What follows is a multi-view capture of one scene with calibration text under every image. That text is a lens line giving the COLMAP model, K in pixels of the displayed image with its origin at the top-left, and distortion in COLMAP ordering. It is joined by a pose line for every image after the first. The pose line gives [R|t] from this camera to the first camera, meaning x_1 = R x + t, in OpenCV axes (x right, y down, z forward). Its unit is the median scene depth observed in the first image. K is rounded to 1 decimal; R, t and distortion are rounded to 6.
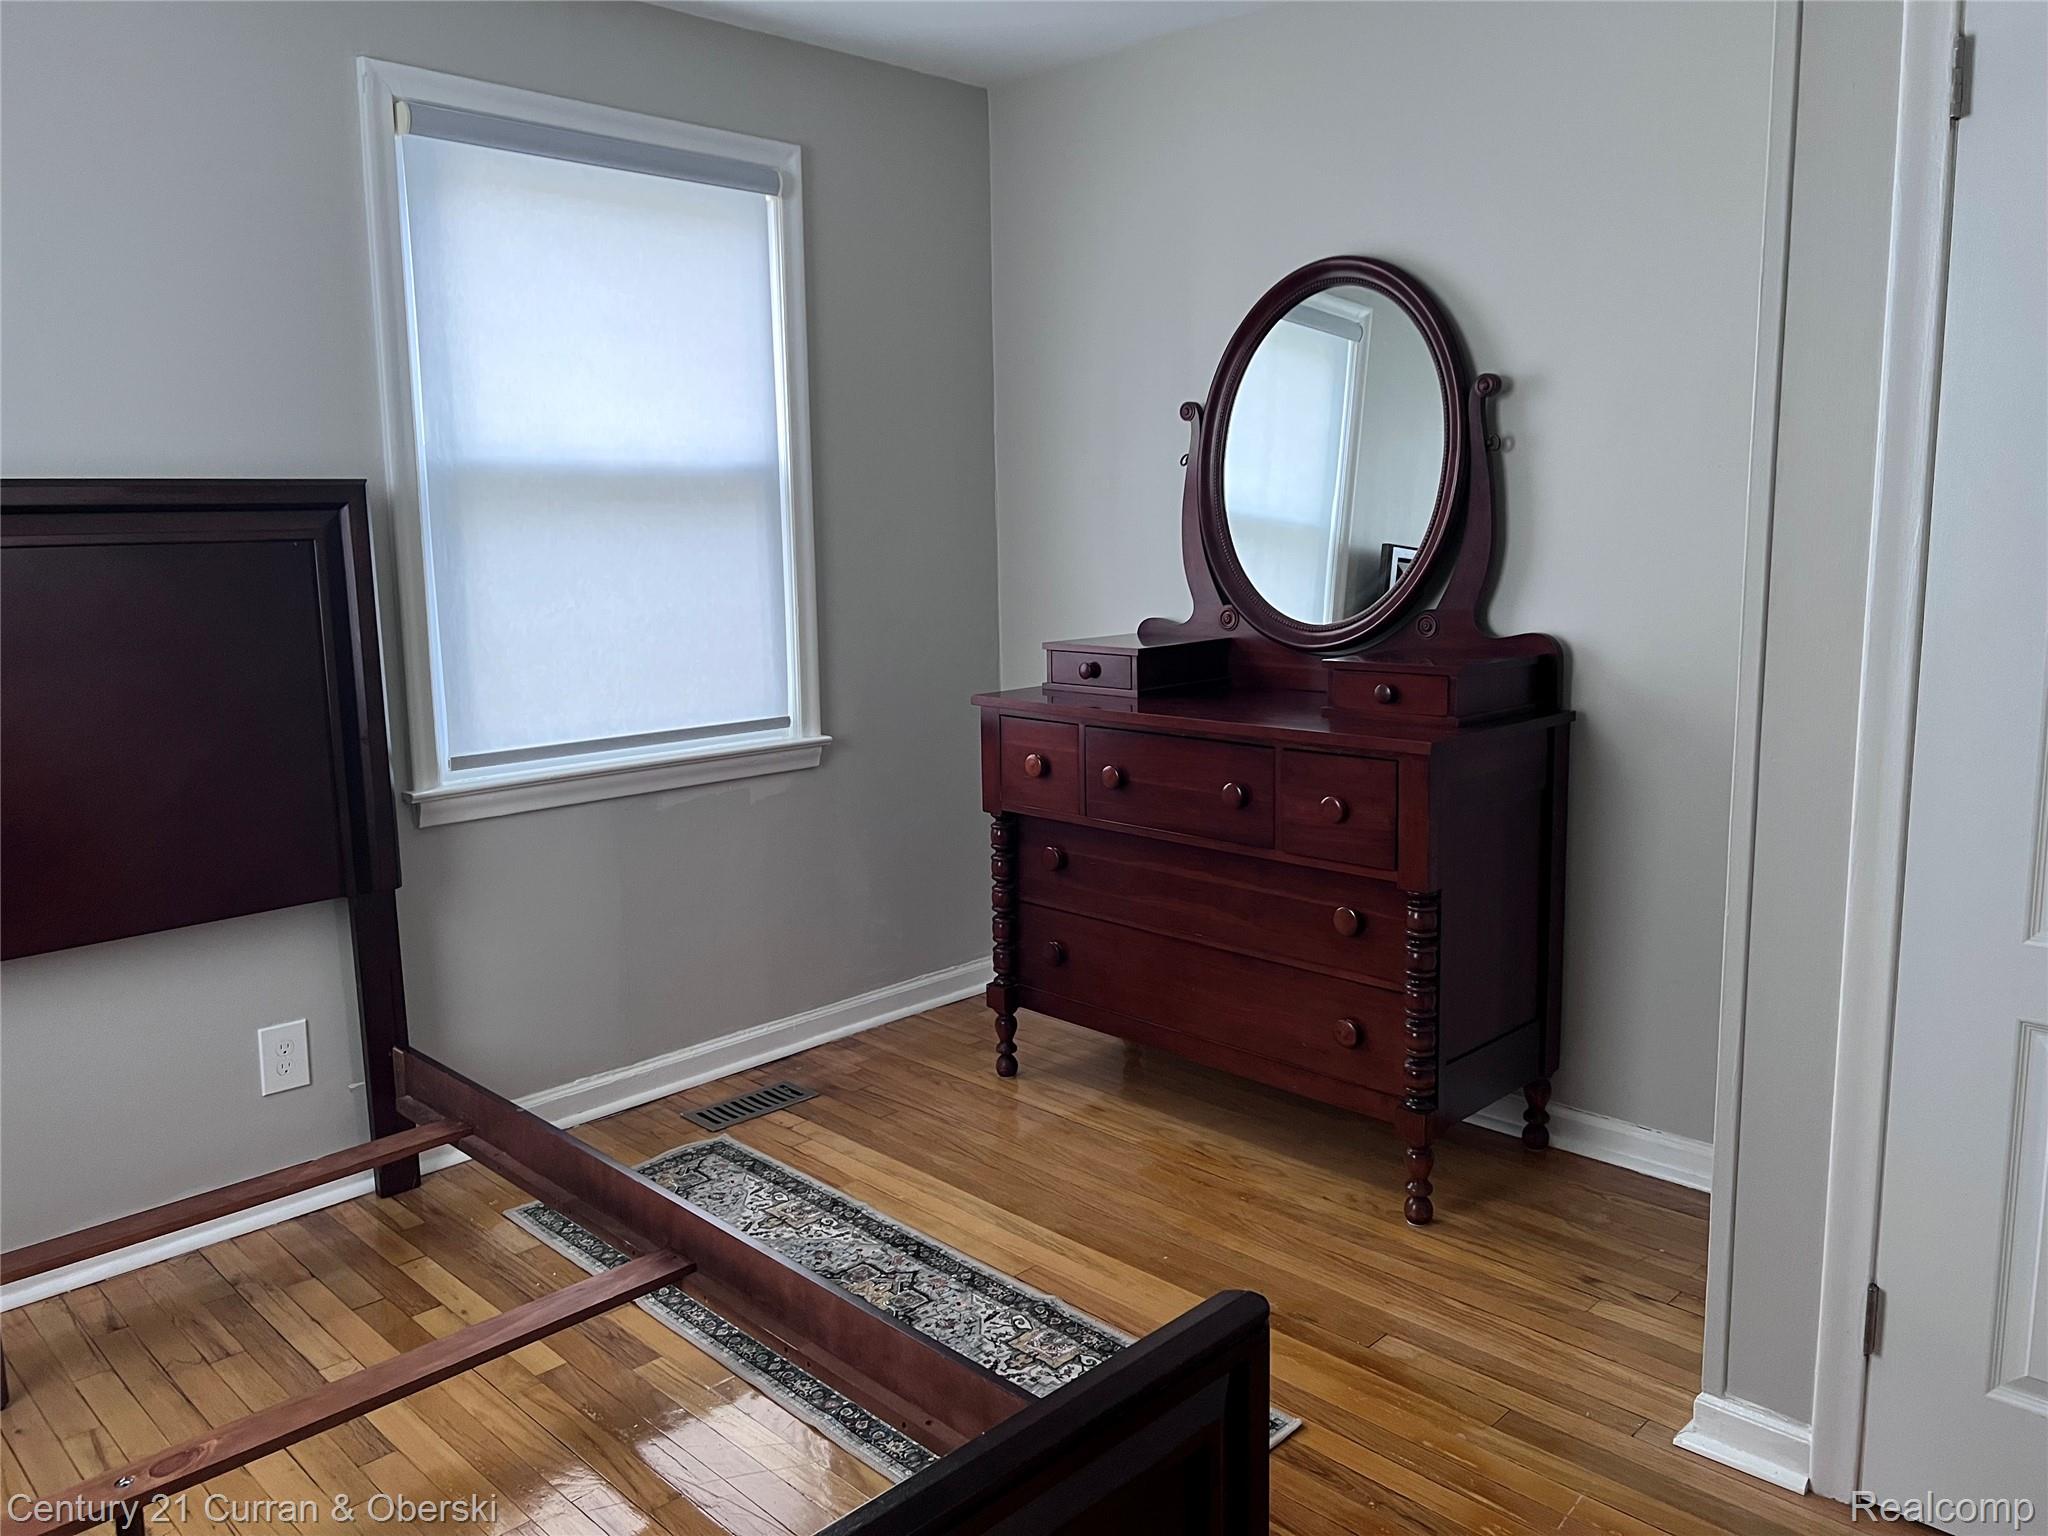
lens RADIAL K [[1527.4, 0, 1027.6], [0, 1527.4, 761.5], [0, 0, 1]] dist [0.015410, -0.004705]
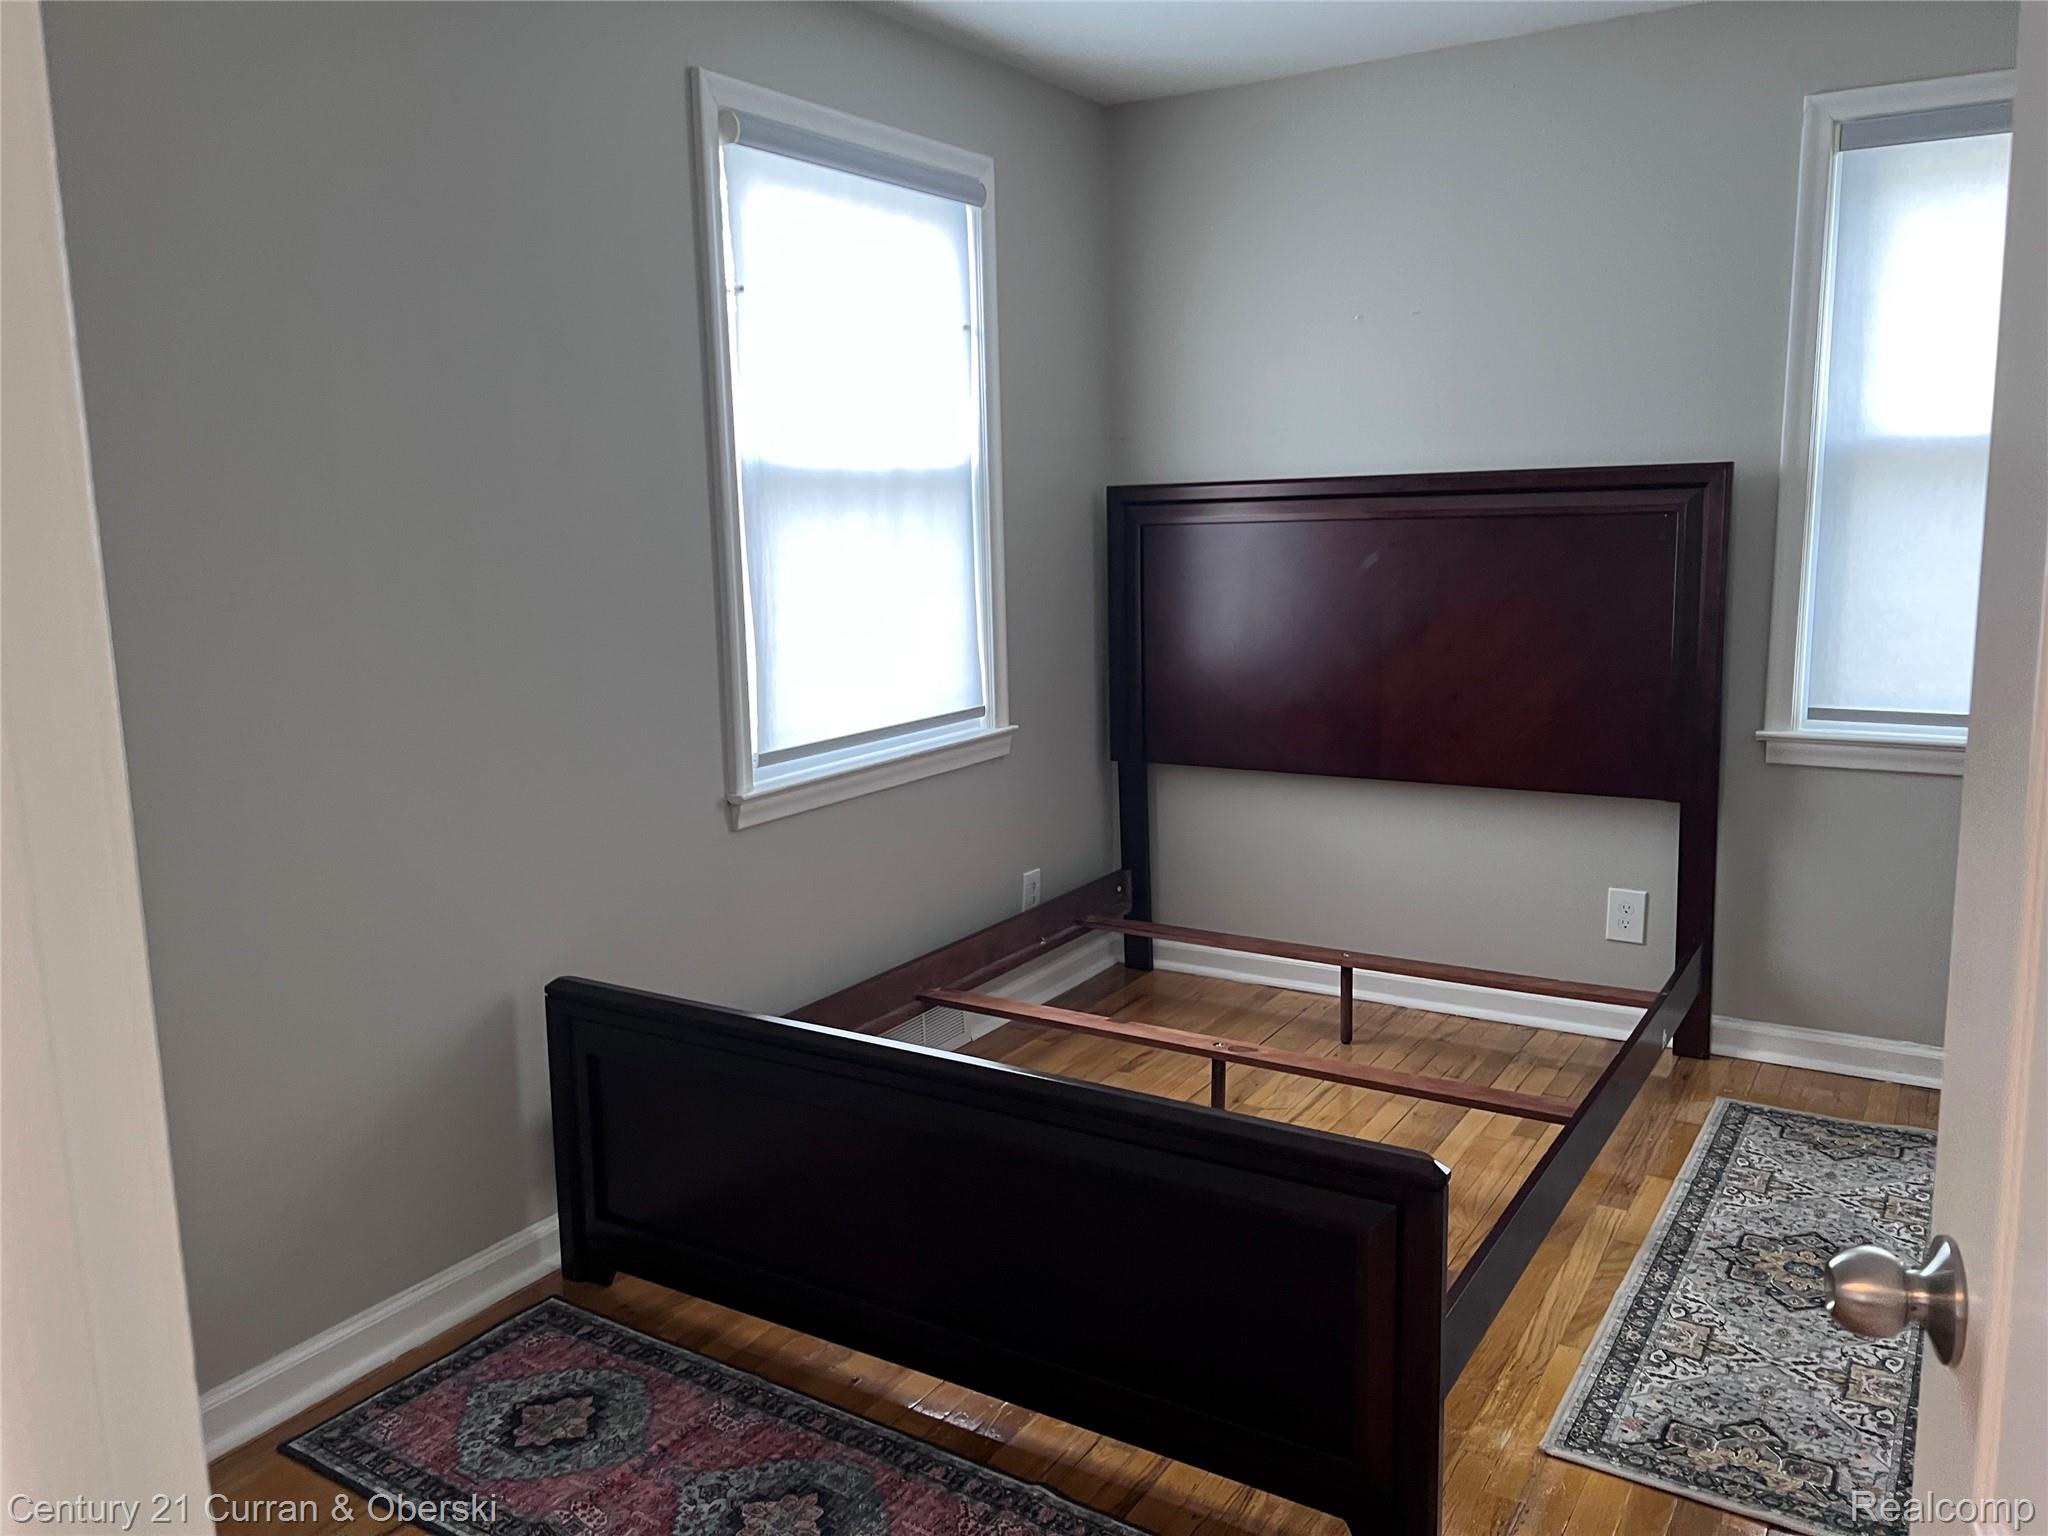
lens RADIAL K [[1527.4, 0, 1026.9], [0, 1527.4, 767.2], [0, 0, 1]] dist [0.015410, -0.004705]
pose [[0.201999, 0.162401, -0.965827, 0.640445], [-0.143446, 0.980427, 0.134855, -0.031069], [0.968824, 0.111303, 0.221341, 0.219625]]
